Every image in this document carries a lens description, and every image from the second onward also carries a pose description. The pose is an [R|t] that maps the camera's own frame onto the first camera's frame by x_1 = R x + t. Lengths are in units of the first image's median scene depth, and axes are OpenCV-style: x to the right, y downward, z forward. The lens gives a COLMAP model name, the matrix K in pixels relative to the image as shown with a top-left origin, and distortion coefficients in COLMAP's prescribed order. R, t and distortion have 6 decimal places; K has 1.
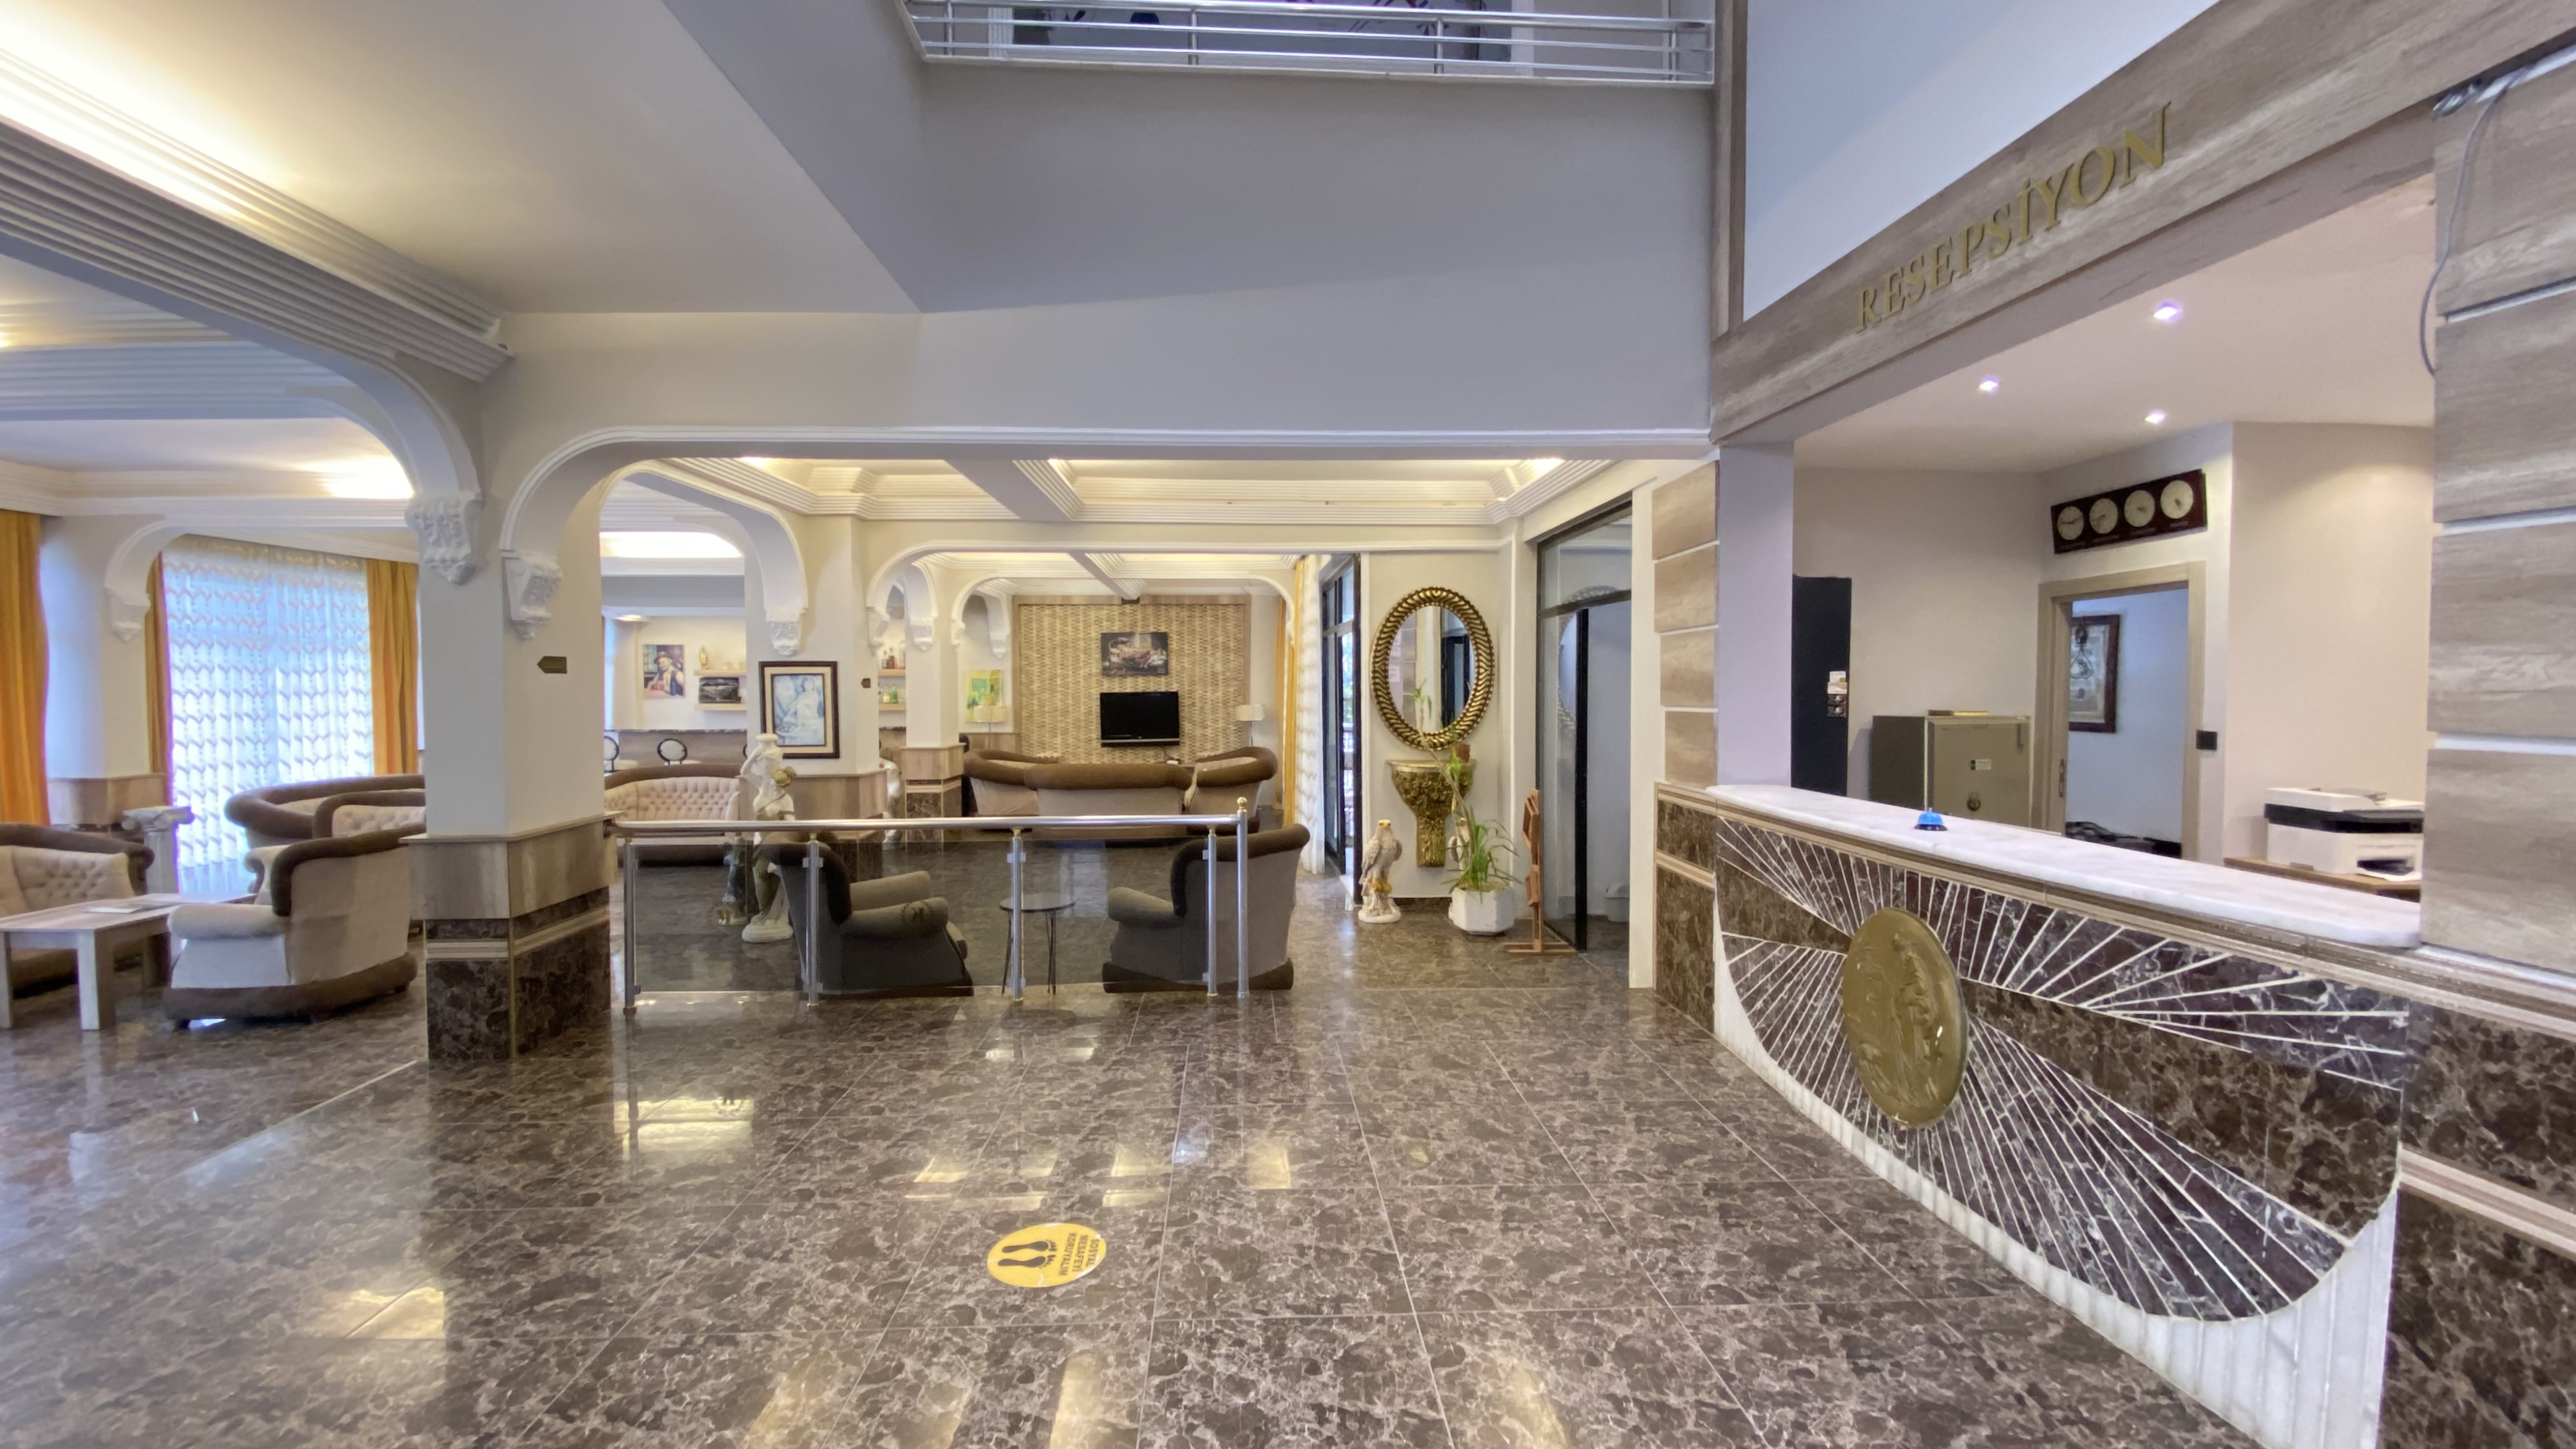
lens RADIAL K [[1032.6, 0, 1288.0], [0, 1032.6, 724.5], [0, 0, 1]] dist [0.031256, -0.022921]
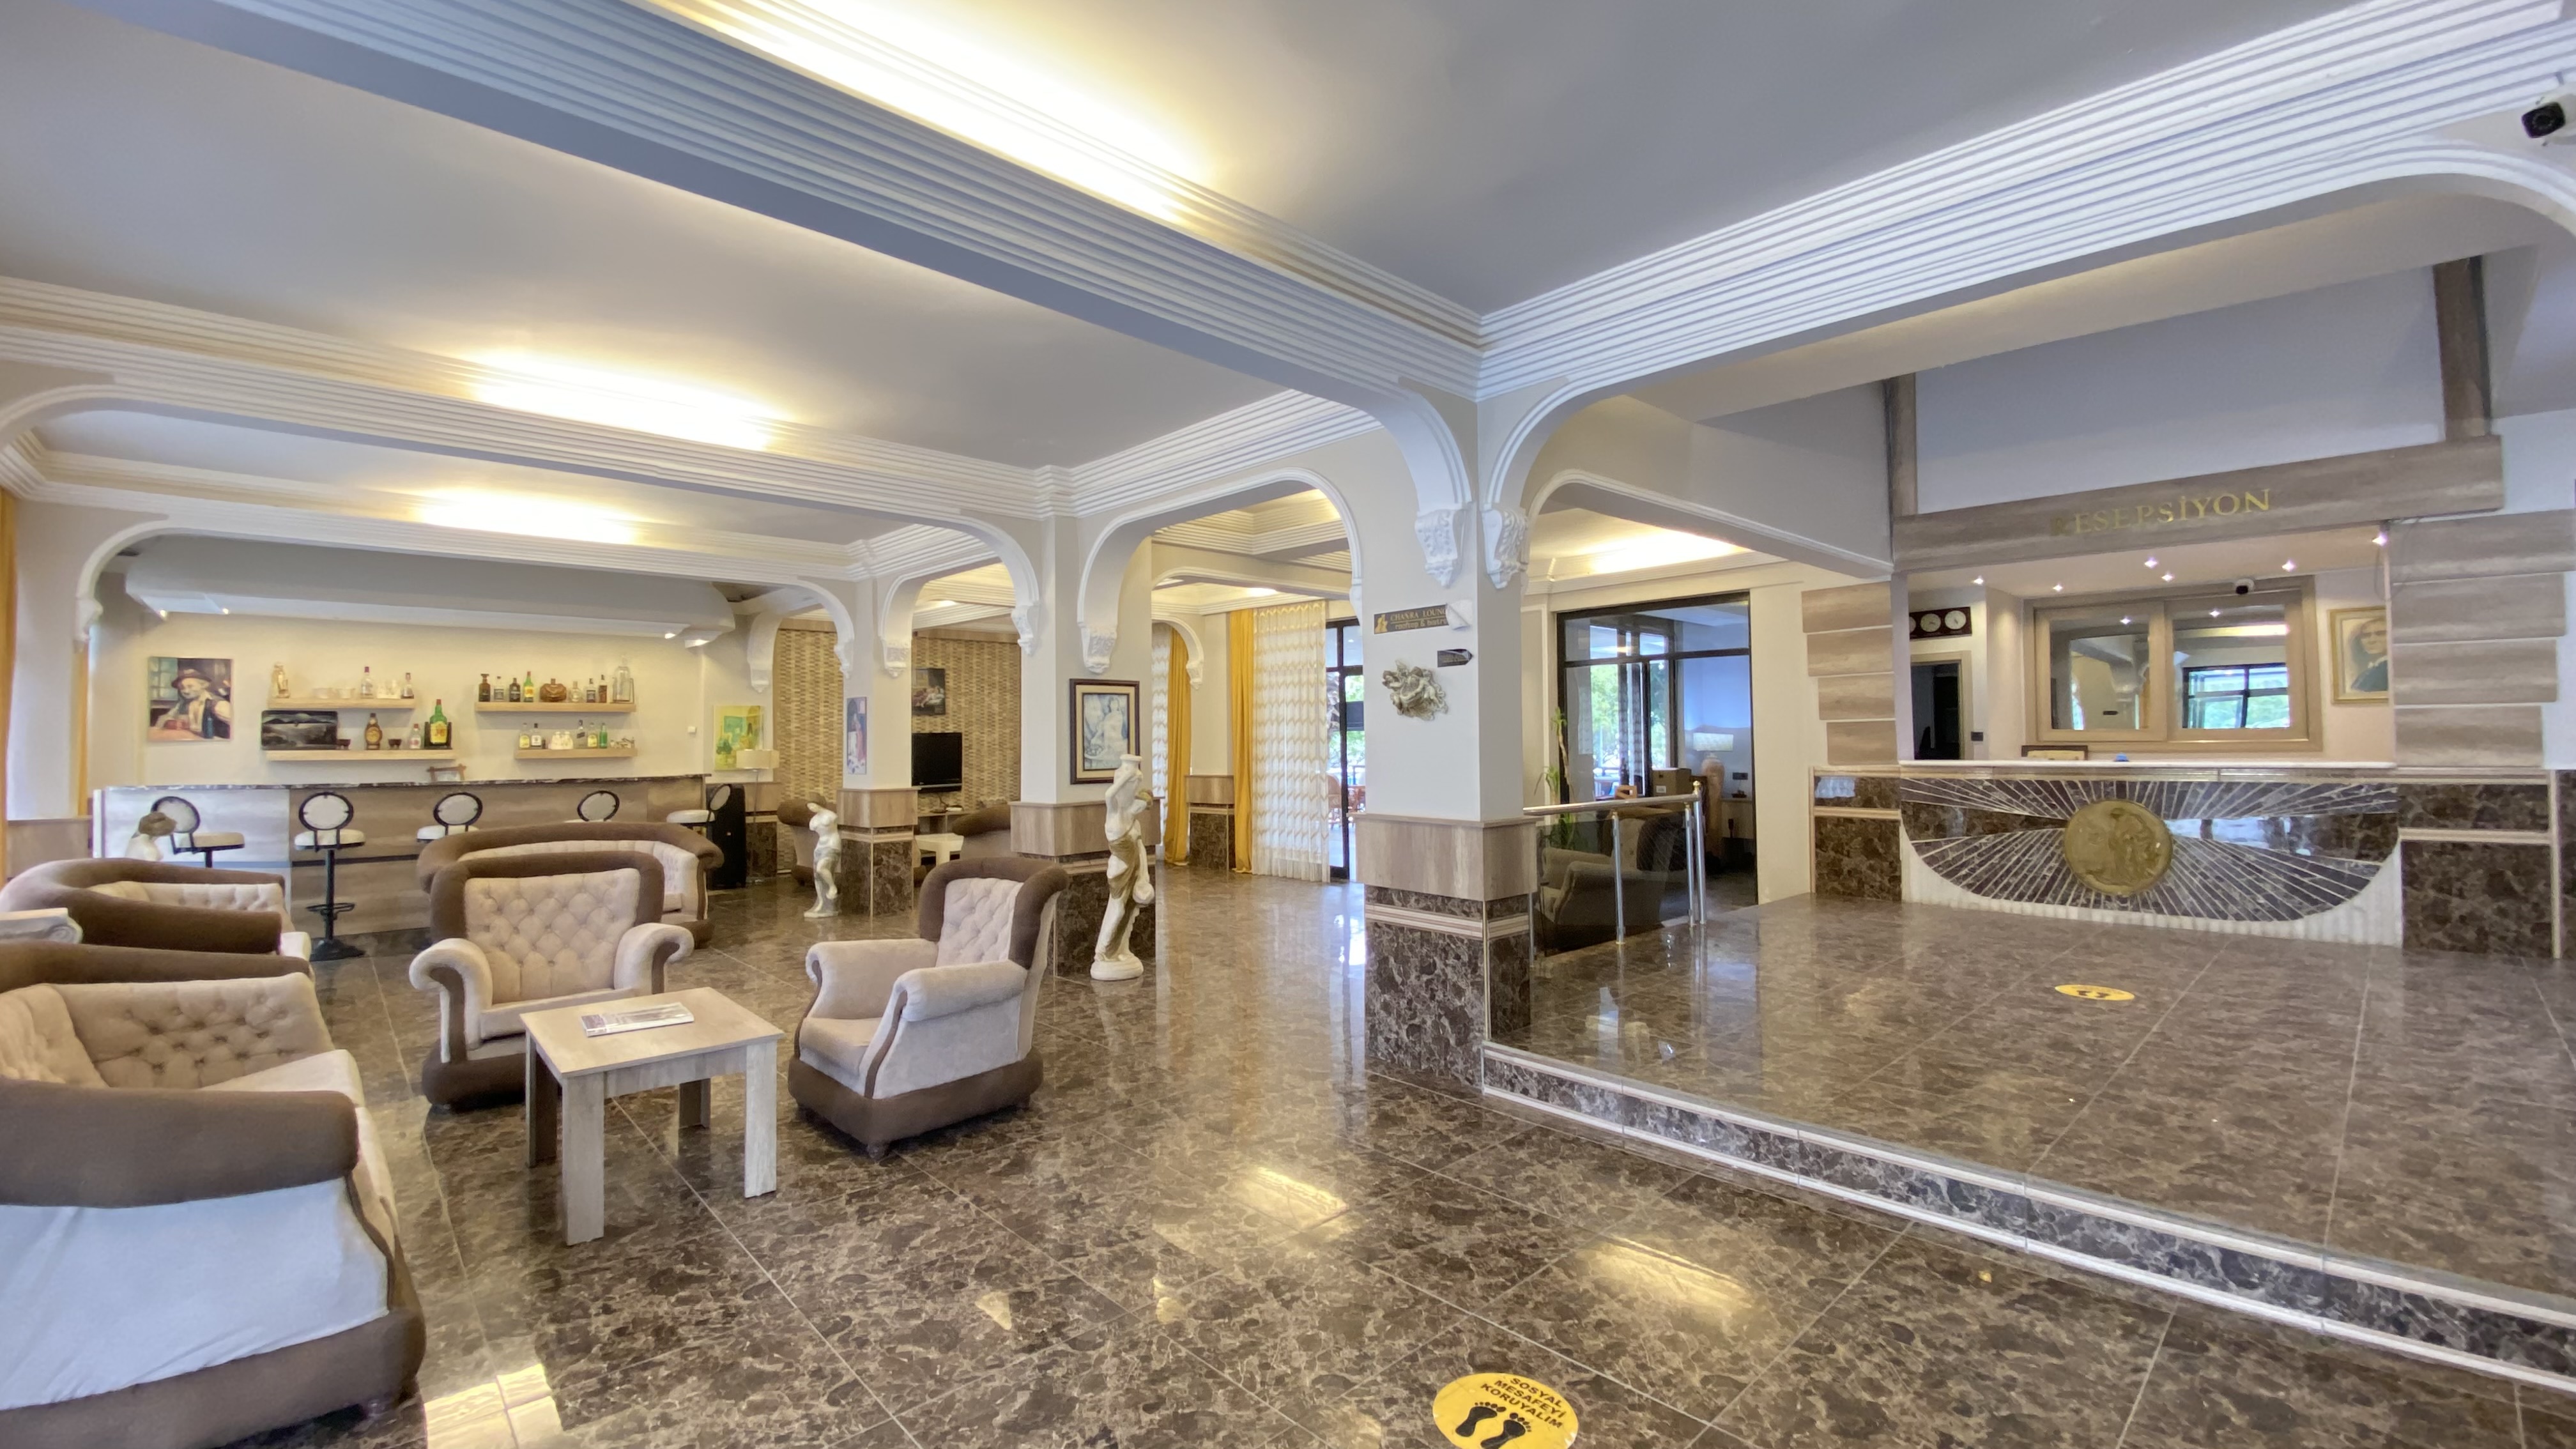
lens RADIAL K [[1037.3, 0, 1288.0], [0, 1037.3, 724.5], [0, 0, 1]] dist [0.010730, -0.013338]
pose [[0.766895, 0.005507, 0.641749, -1.335776], [0.032350, 0.998360, -0.047225, 0.040722], [-0.640956, 0.056977, 0.765460, 0.258339]]
